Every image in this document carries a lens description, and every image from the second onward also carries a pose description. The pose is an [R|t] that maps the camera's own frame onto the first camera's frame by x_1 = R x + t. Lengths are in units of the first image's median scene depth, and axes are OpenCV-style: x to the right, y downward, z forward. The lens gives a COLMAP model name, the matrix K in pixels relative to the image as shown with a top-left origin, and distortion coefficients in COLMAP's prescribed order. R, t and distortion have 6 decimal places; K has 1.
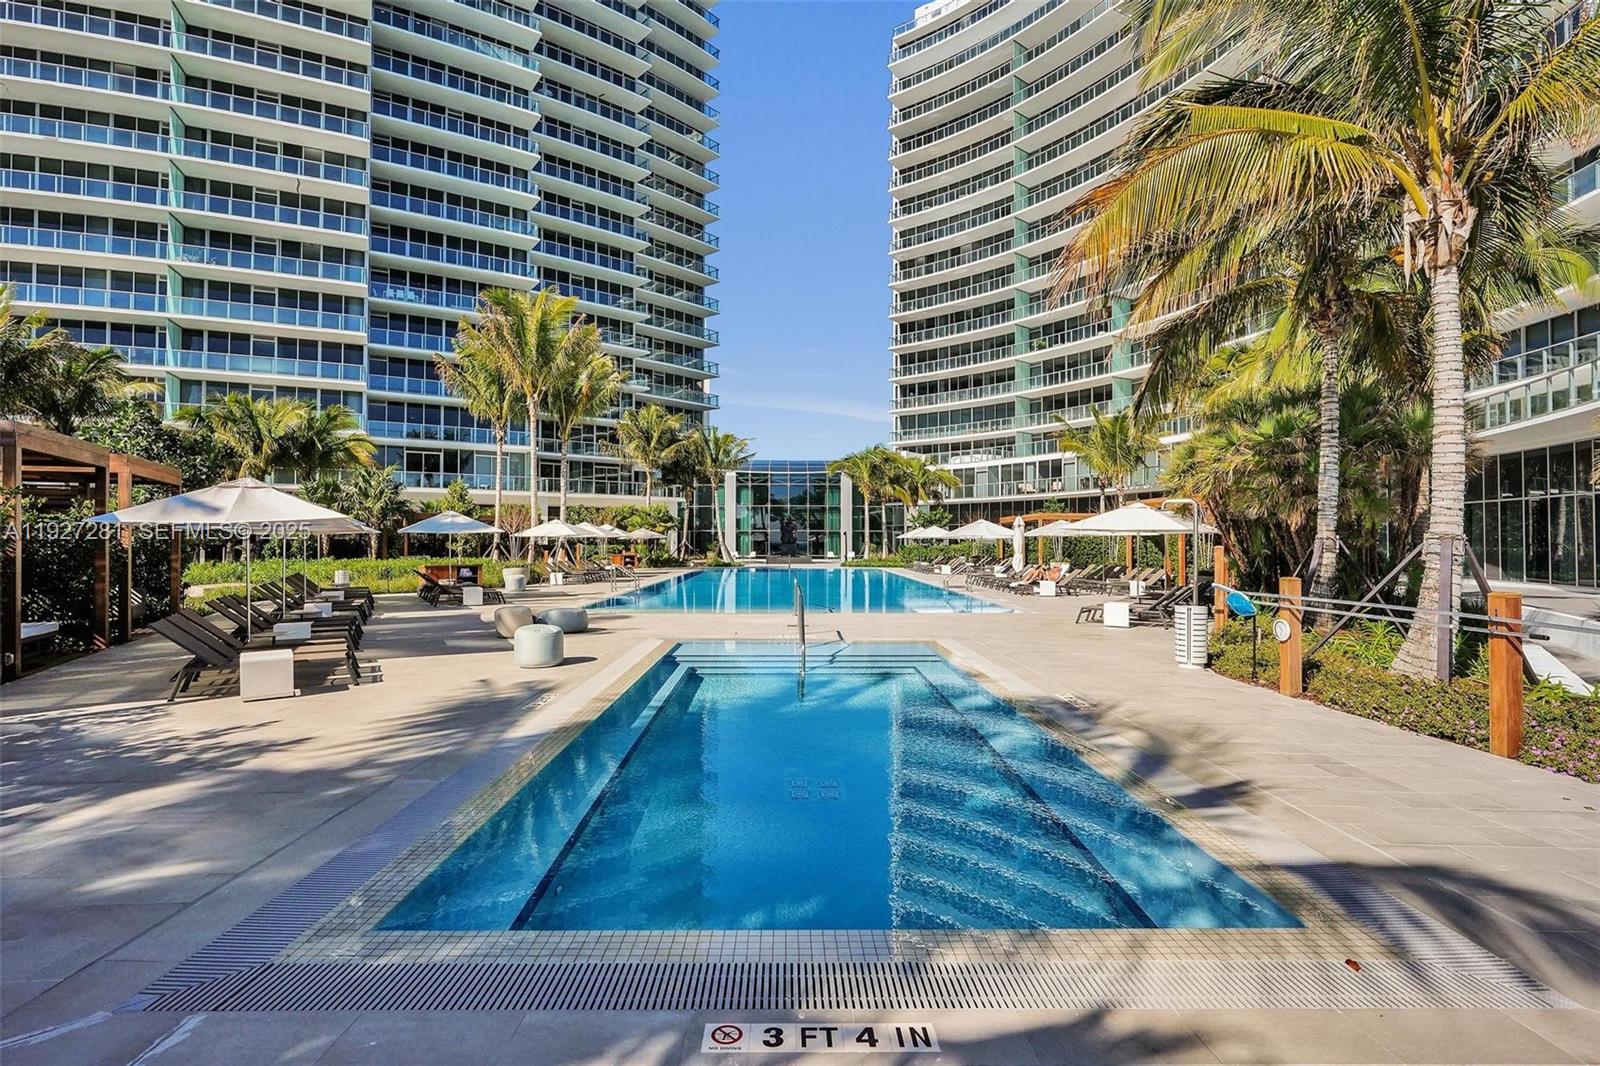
lens RADIAL K [[800.7, 0, 803.6], [0, 800.7, 534.4], [0, 0, 1]] dist [0.001316, 0.000188]
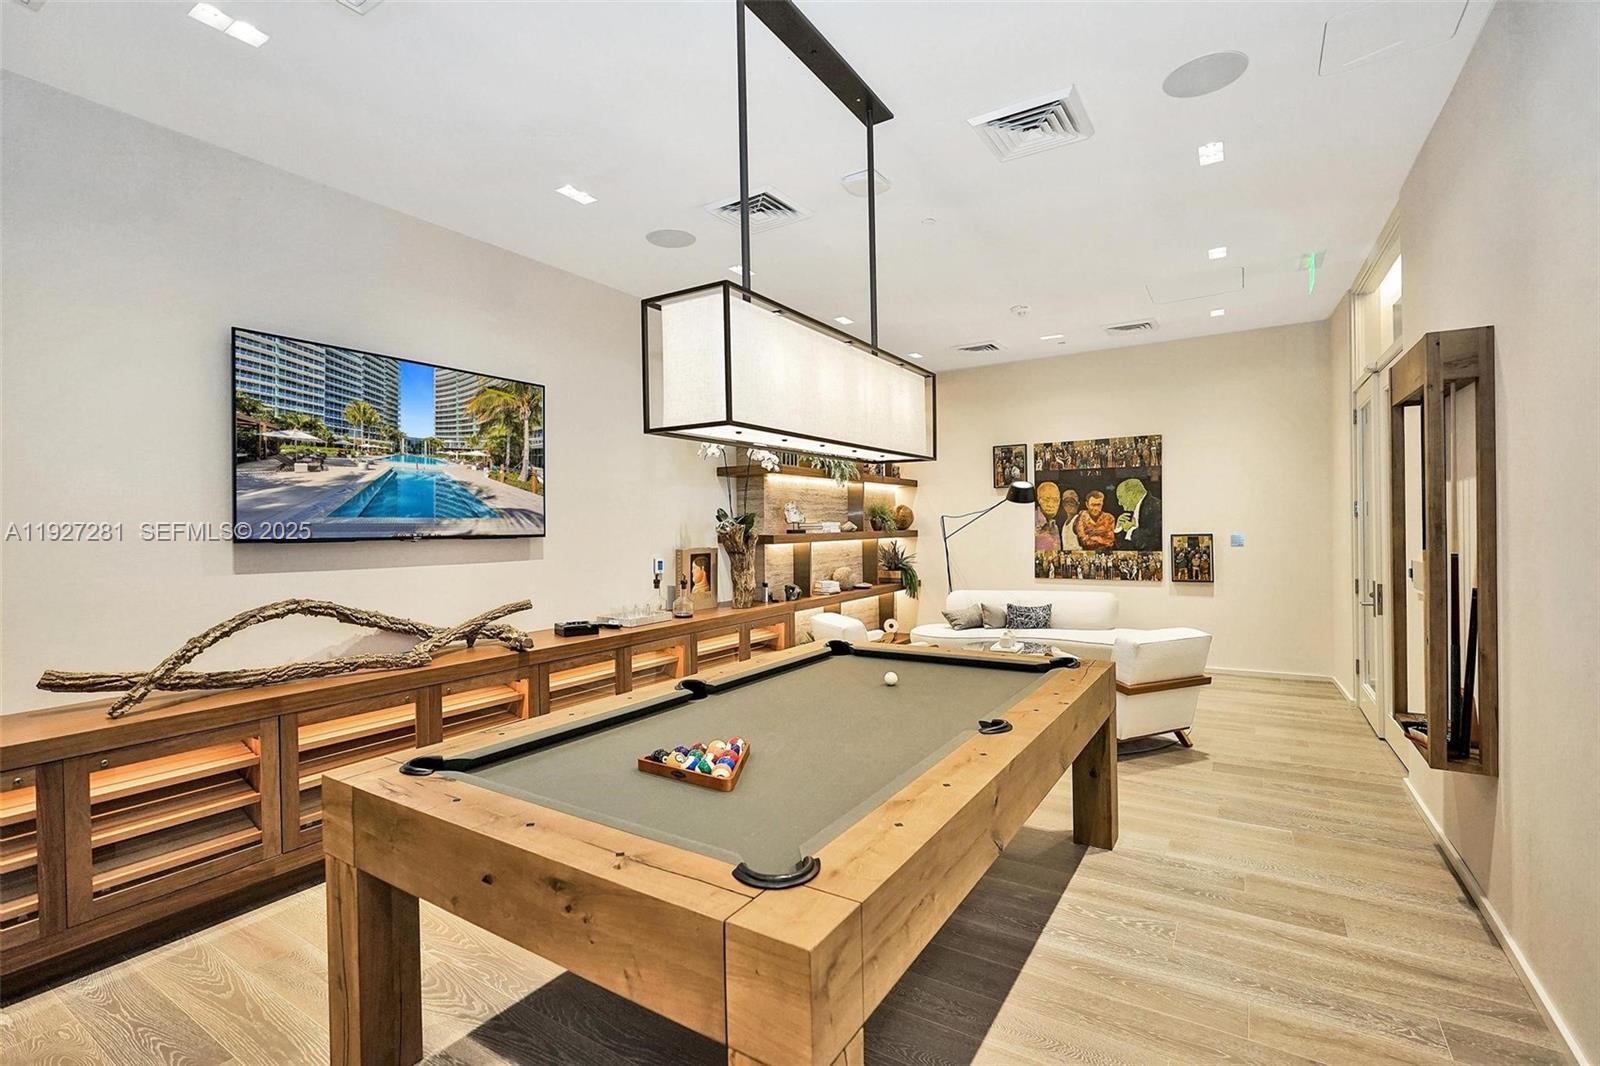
lens RADIAL K [[590.7, 0, 804.0], [0, 590.7, 523.3], [0, 0, 1]] dist [0.000267, -0.000004]
pose [[0.620878, -0.002215, 0.783904, -1.640752], [-0.011402, 0.999865, 0.011856, 0.450392], [-0.783824, -0.016300, 0.620768, -3.927065]]
